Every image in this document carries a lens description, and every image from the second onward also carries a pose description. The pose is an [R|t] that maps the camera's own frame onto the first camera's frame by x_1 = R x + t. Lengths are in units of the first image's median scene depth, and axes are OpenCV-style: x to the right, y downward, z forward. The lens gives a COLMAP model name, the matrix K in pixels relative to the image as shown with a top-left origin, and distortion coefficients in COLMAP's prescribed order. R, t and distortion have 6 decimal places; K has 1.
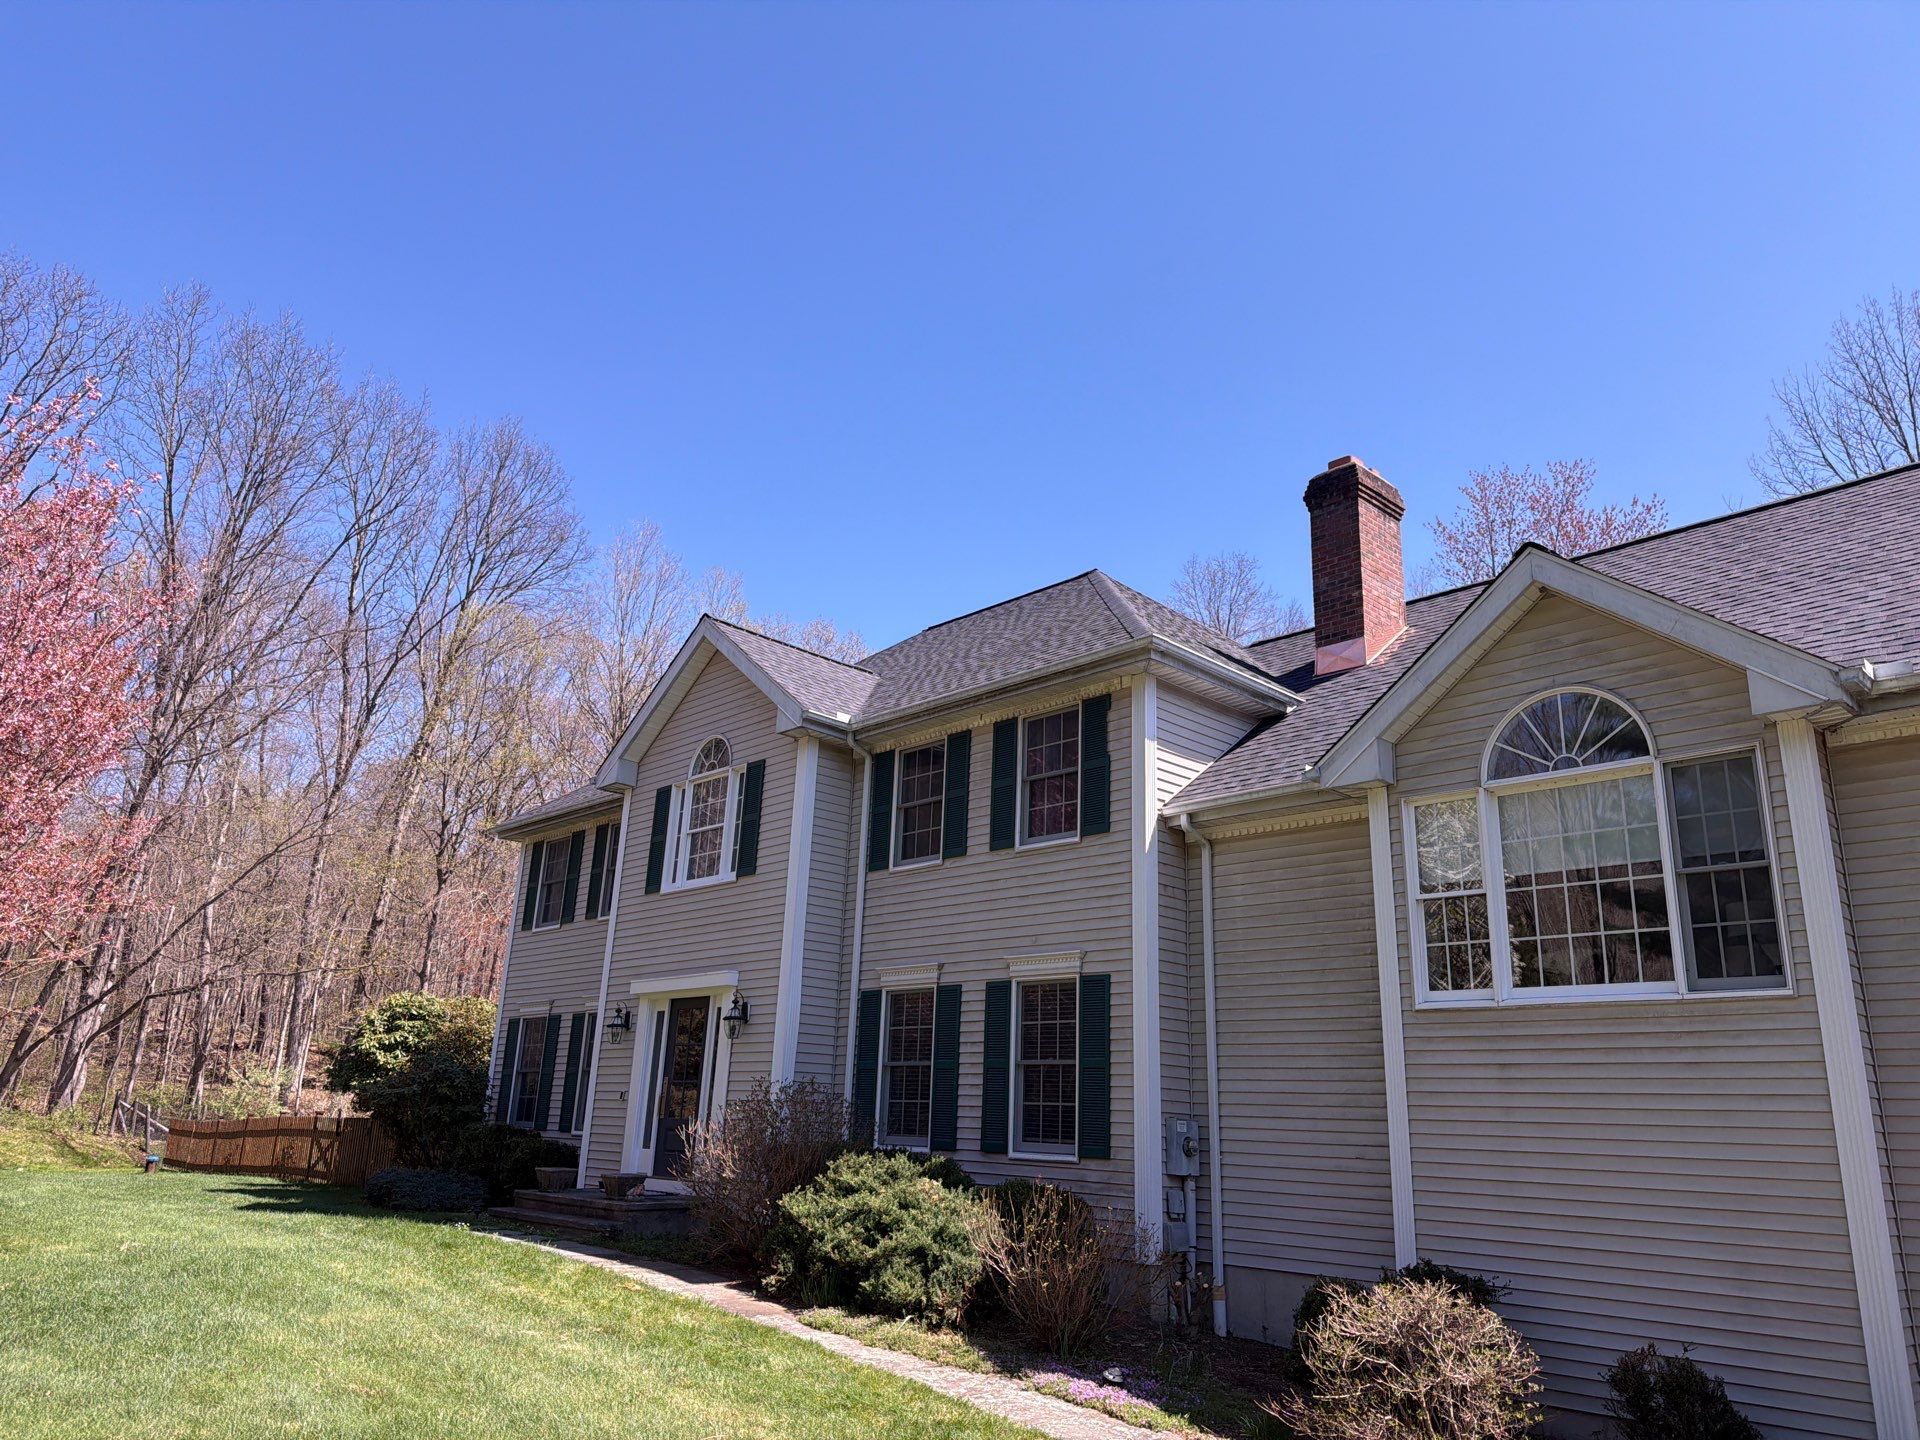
lens RADIAL K [[1333.1, 0, 954.9], [0, 1333.1, 724.6], [0, 0, 1]] dist [0.107781, -0.148263]
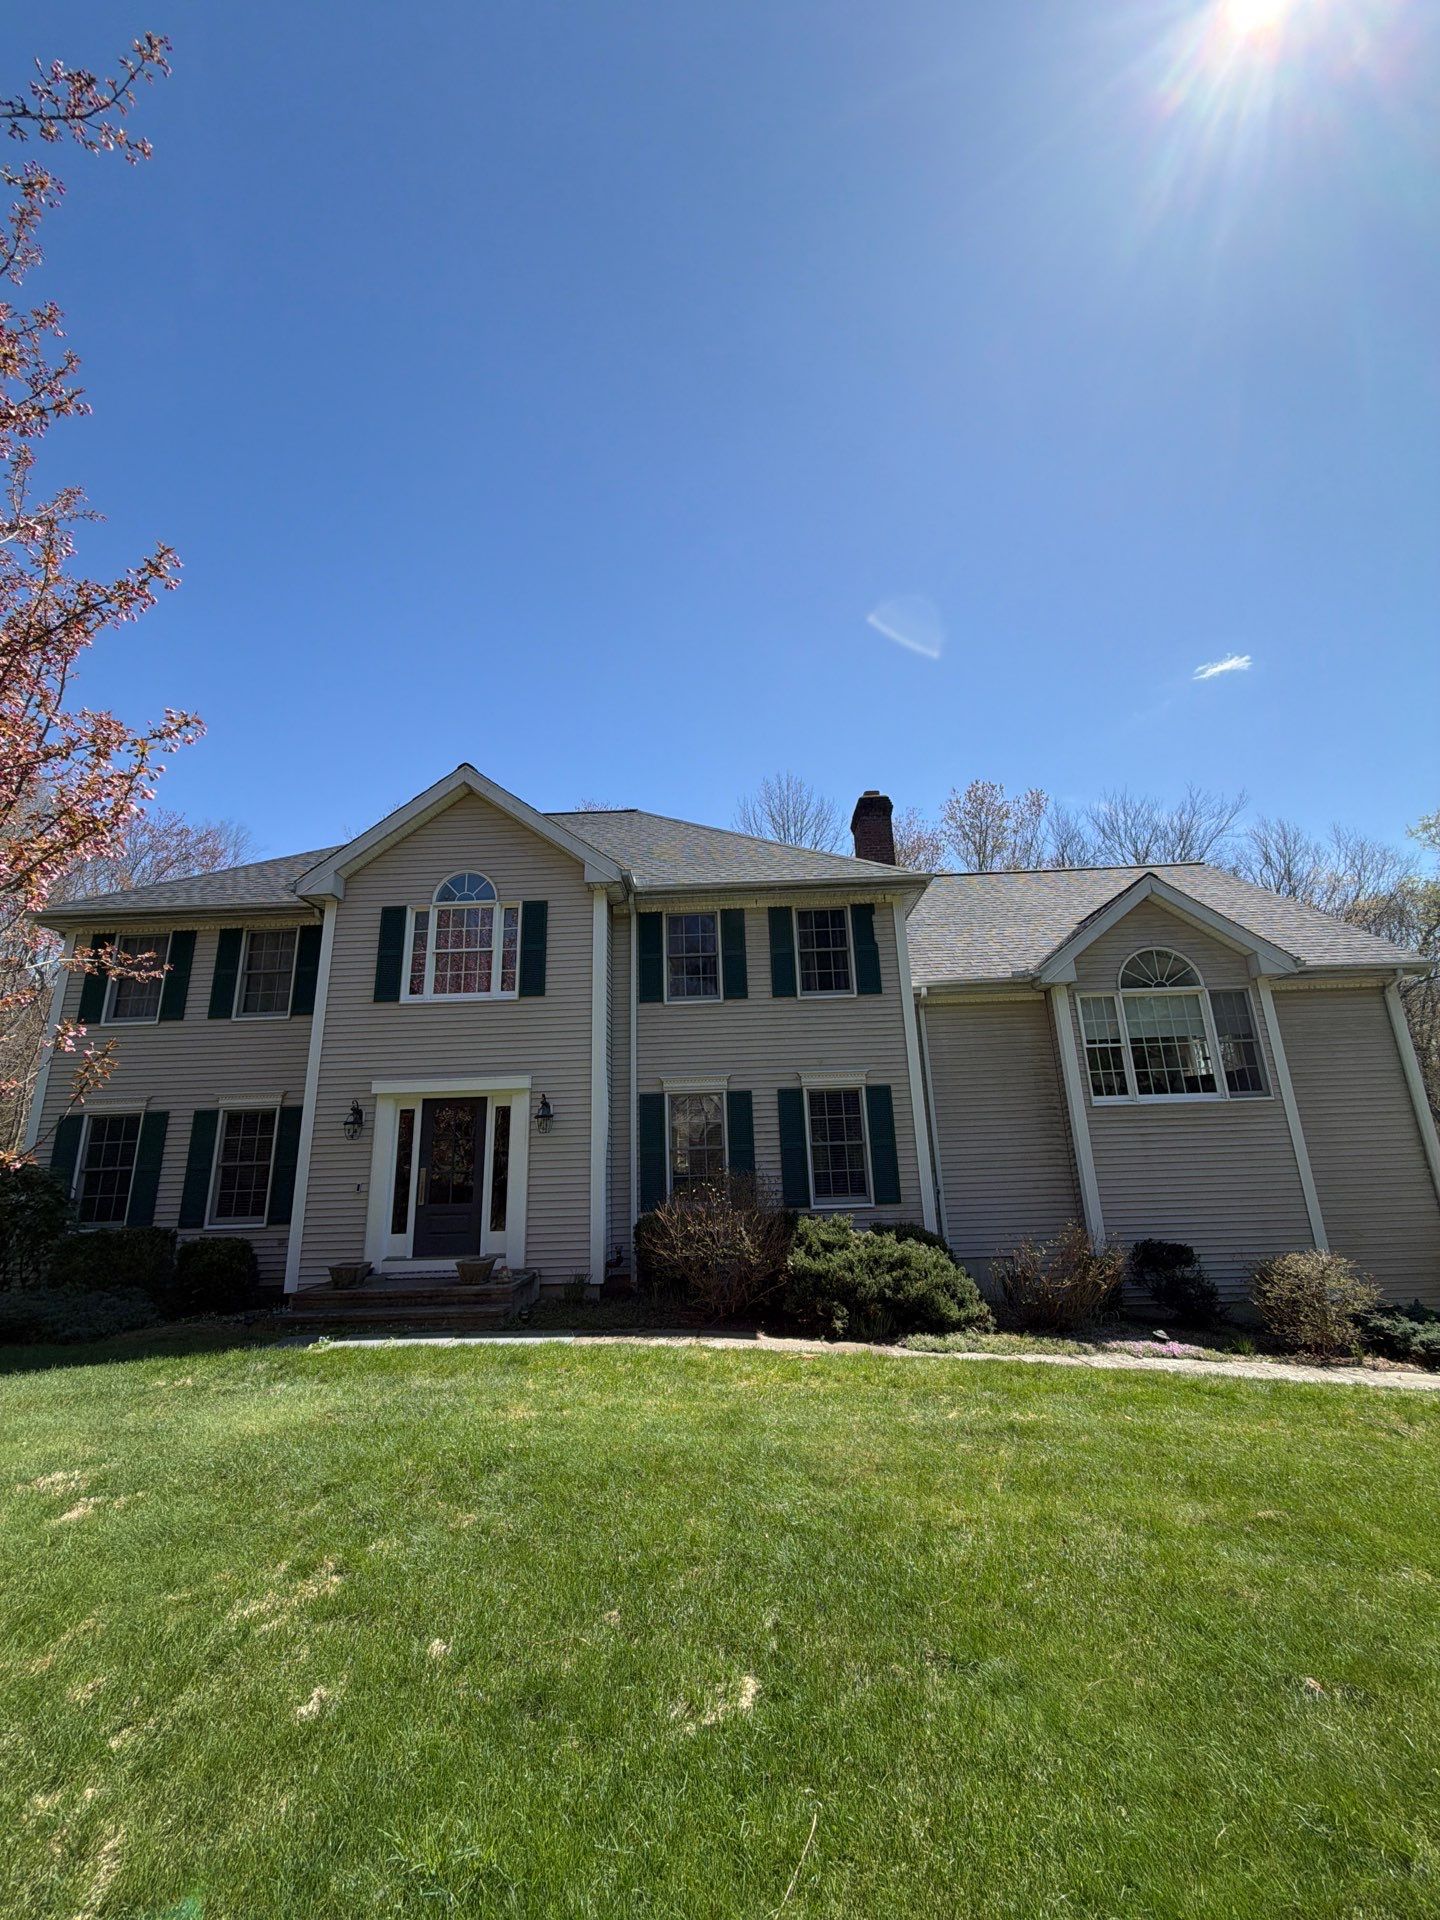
lens RADIAL K [[765.3, 0, 722.7], [0, 765.3, 958.5], [0, 0, 1]] dist [-0.000148, -0.000309]
pose [[0.704590, 0.125494, 0.698430, -0.561553], [-0.146642, 0.988743, -0.029722, 0.082839], [-0.694297, -0.081478, 0.715061, 0.441494]]
